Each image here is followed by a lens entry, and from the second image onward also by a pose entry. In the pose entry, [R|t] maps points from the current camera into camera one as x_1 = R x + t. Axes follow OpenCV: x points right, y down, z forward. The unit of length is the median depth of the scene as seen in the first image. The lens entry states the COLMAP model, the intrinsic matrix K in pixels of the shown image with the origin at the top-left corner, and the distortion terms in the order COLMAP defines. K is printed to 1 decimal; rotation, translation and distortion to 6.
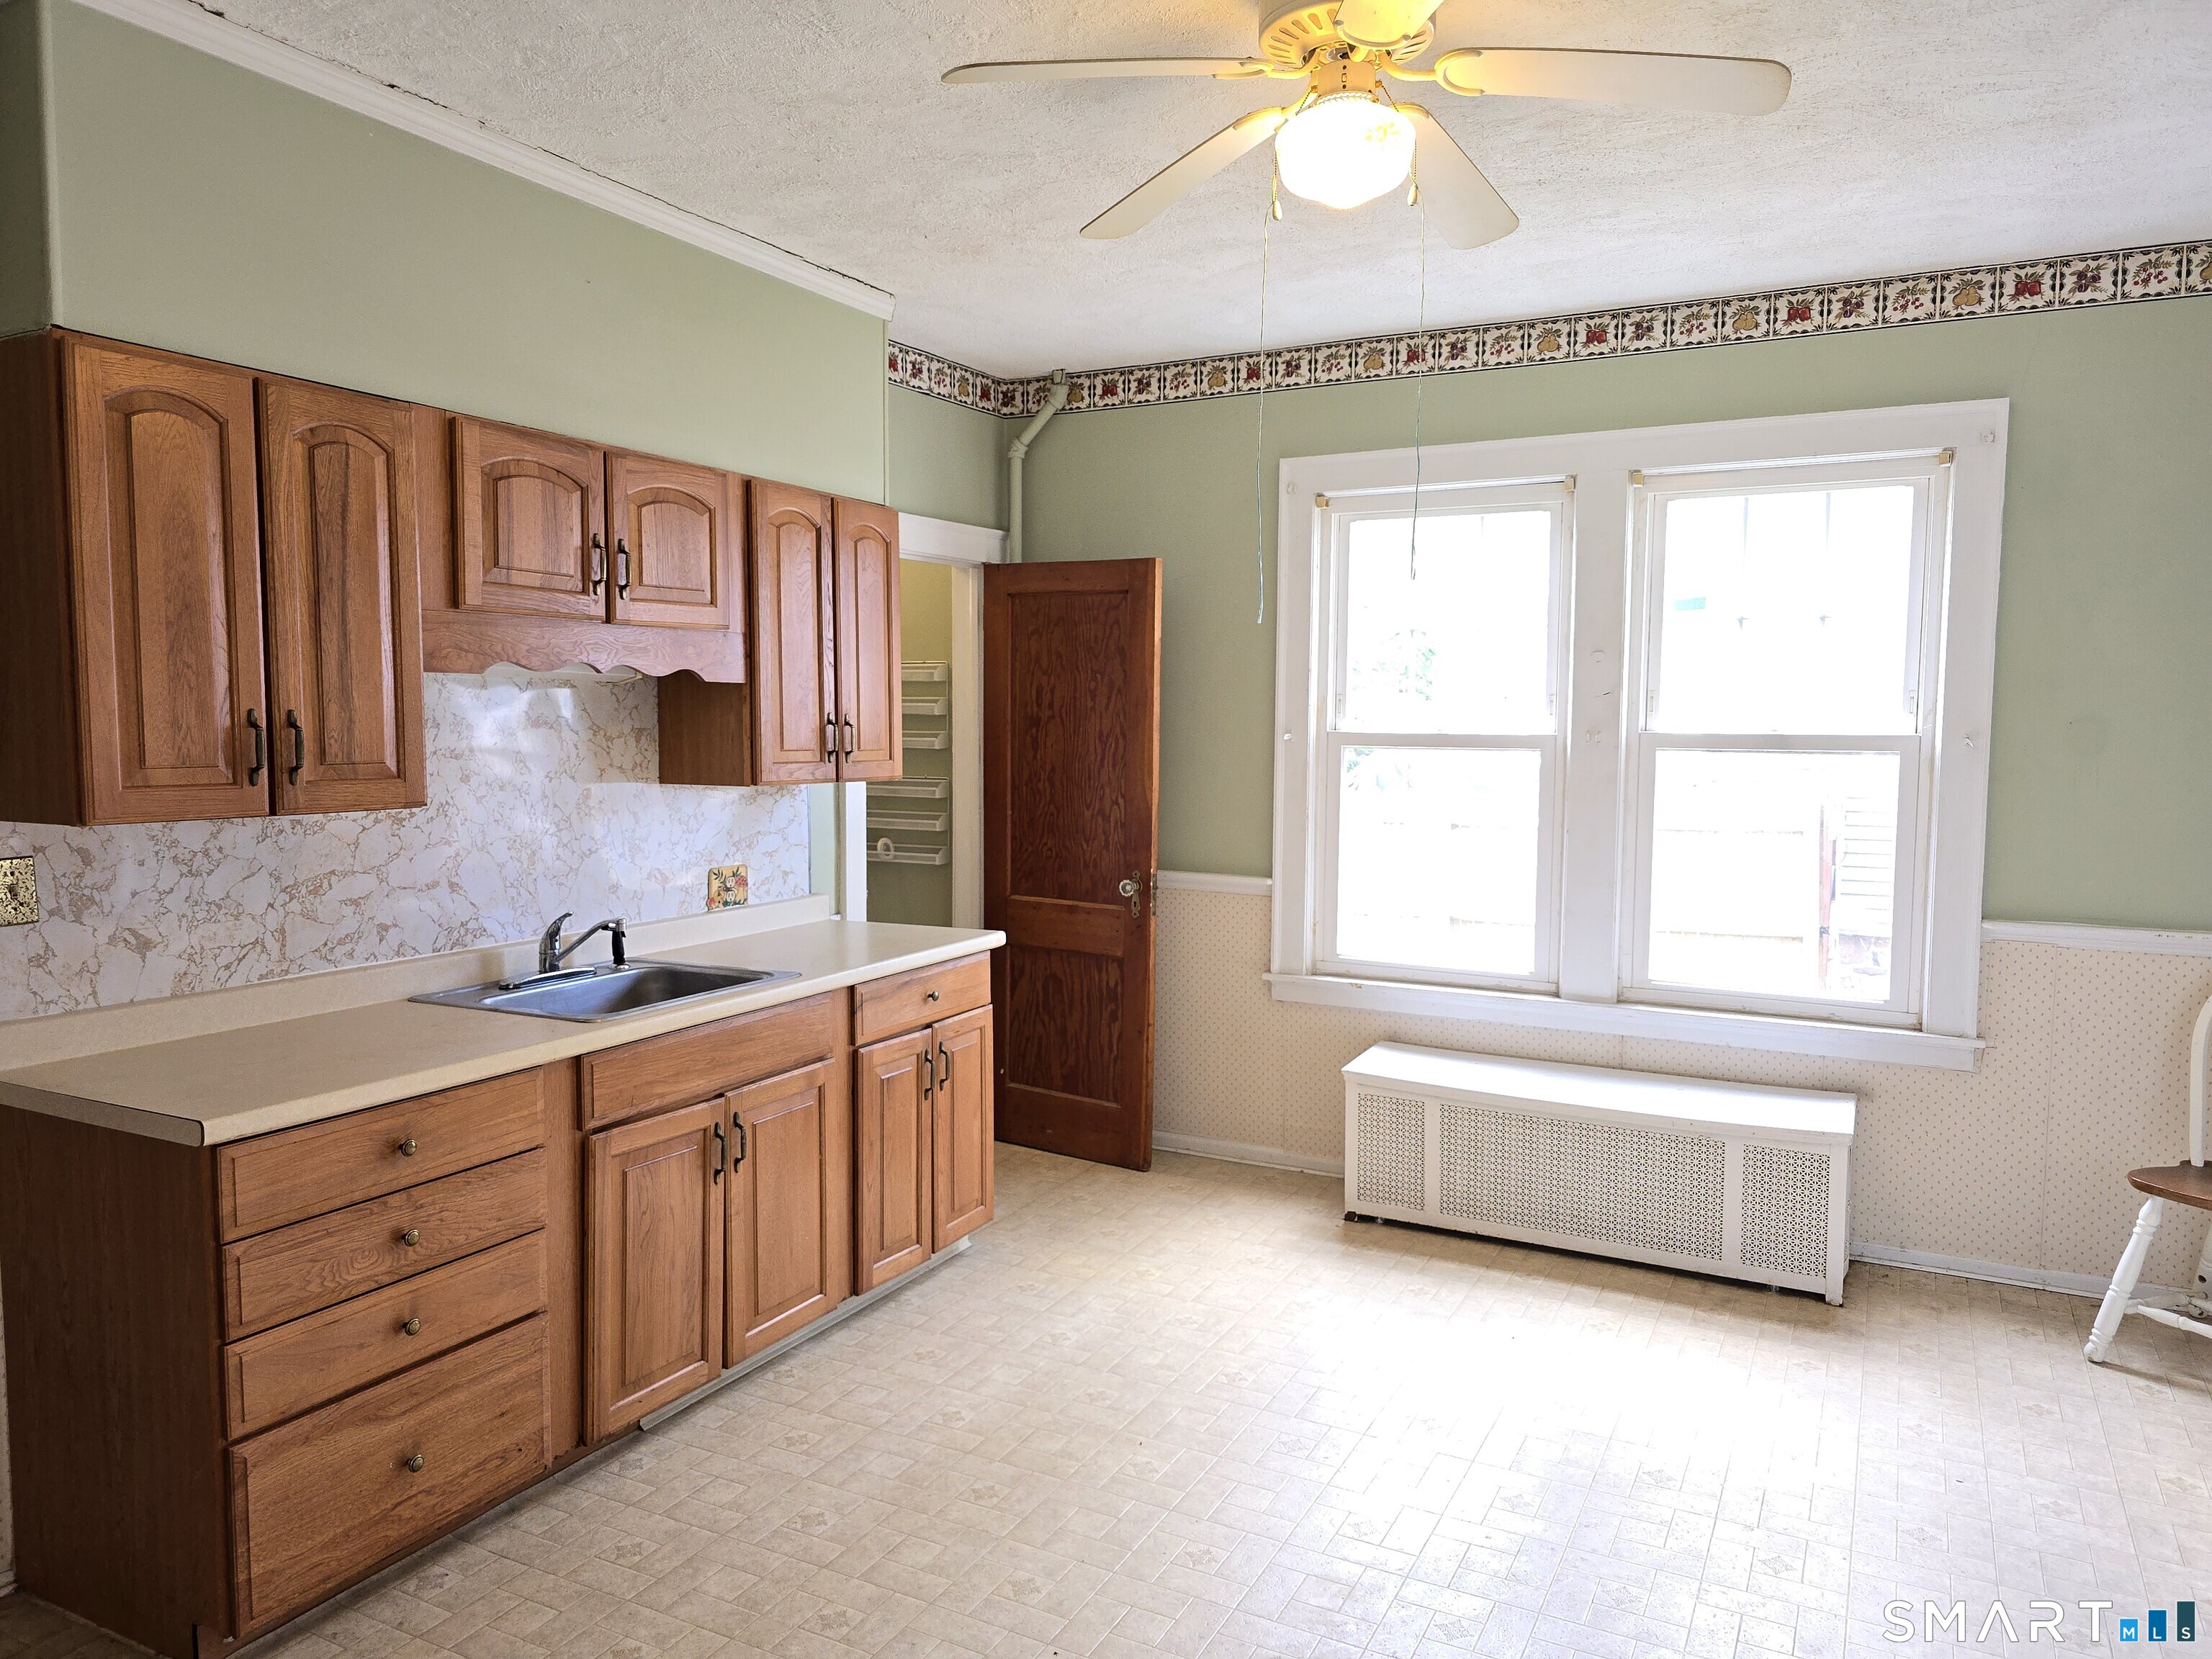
lens RADIAL K [[1483.2, 0, 1112.8], [0, 1483.2, 822.7], [0, 0, 1]] dist [0.007612, 0.000190]
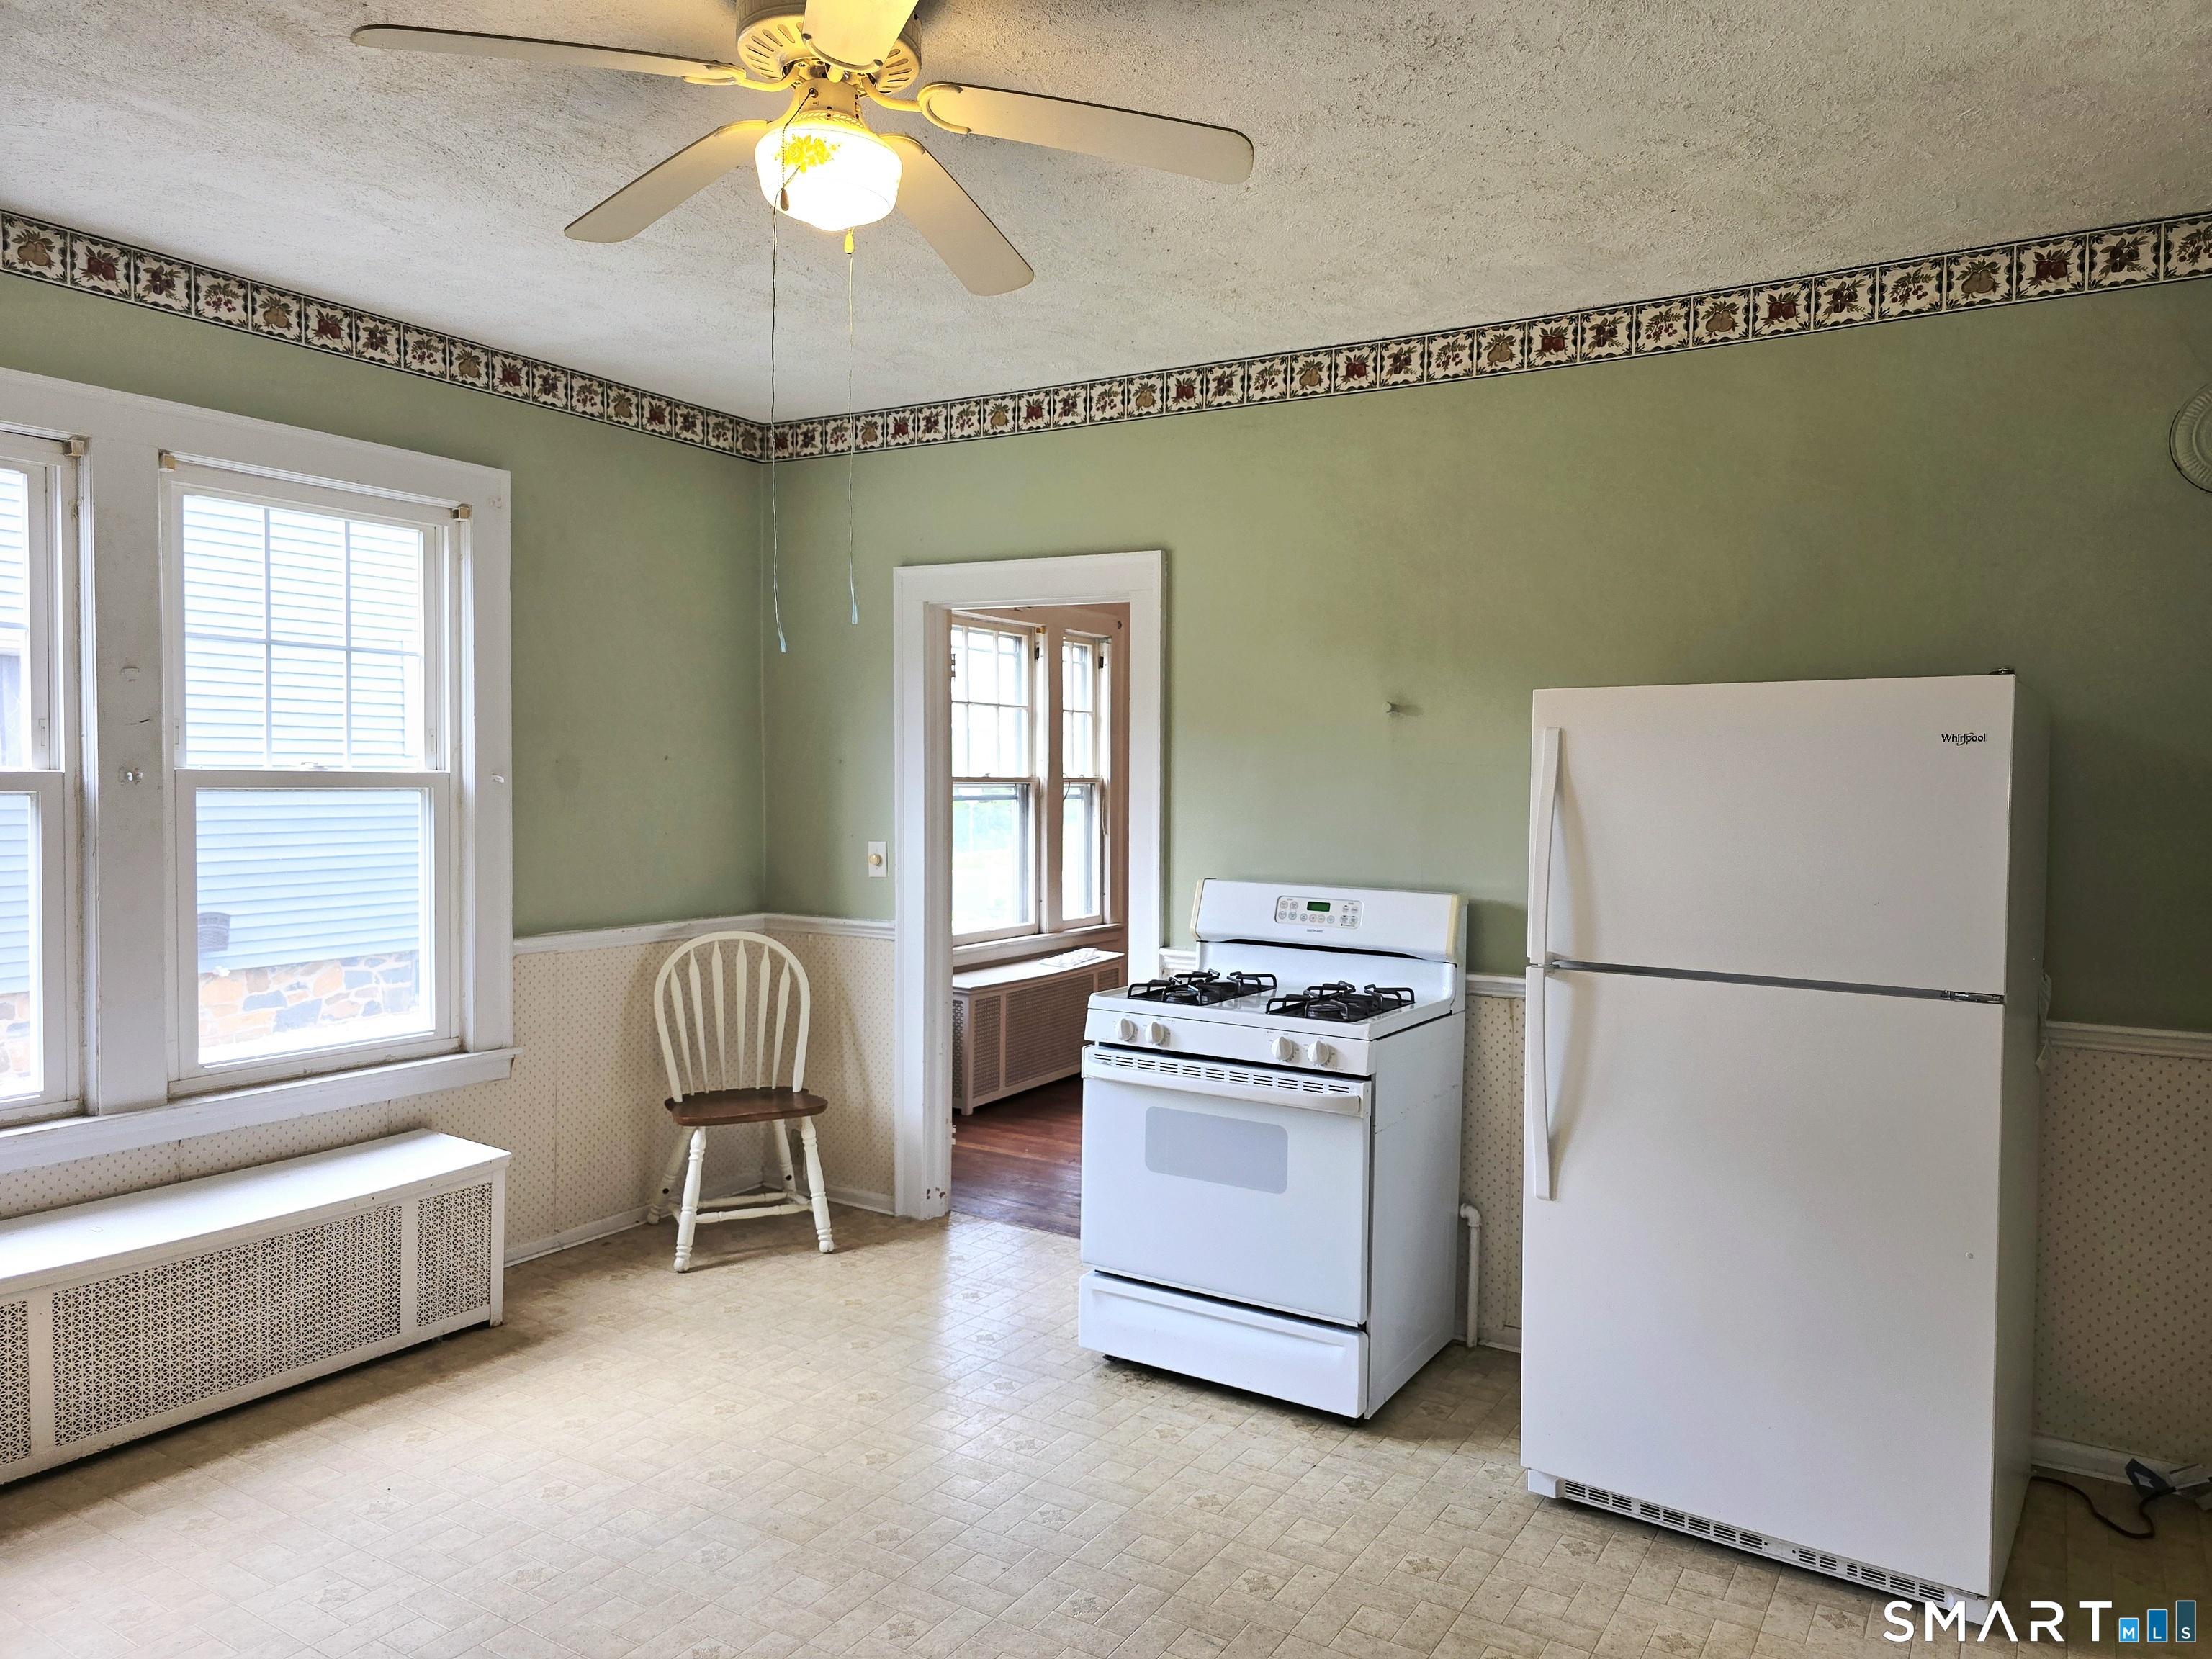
lens RADIAL K [[1483.2, 0, 1156.6], [0, 1483.2, 823.1], [0, 0, 1]] dist [0.007612, 0.000190]
pose [[0.058004, -0.038816, 0.997561, -0.486912], [0.060637, 0.997536, 0.035289, -0.029980], [-0.996473, 0.058442, 0.060215, 0.451949]]
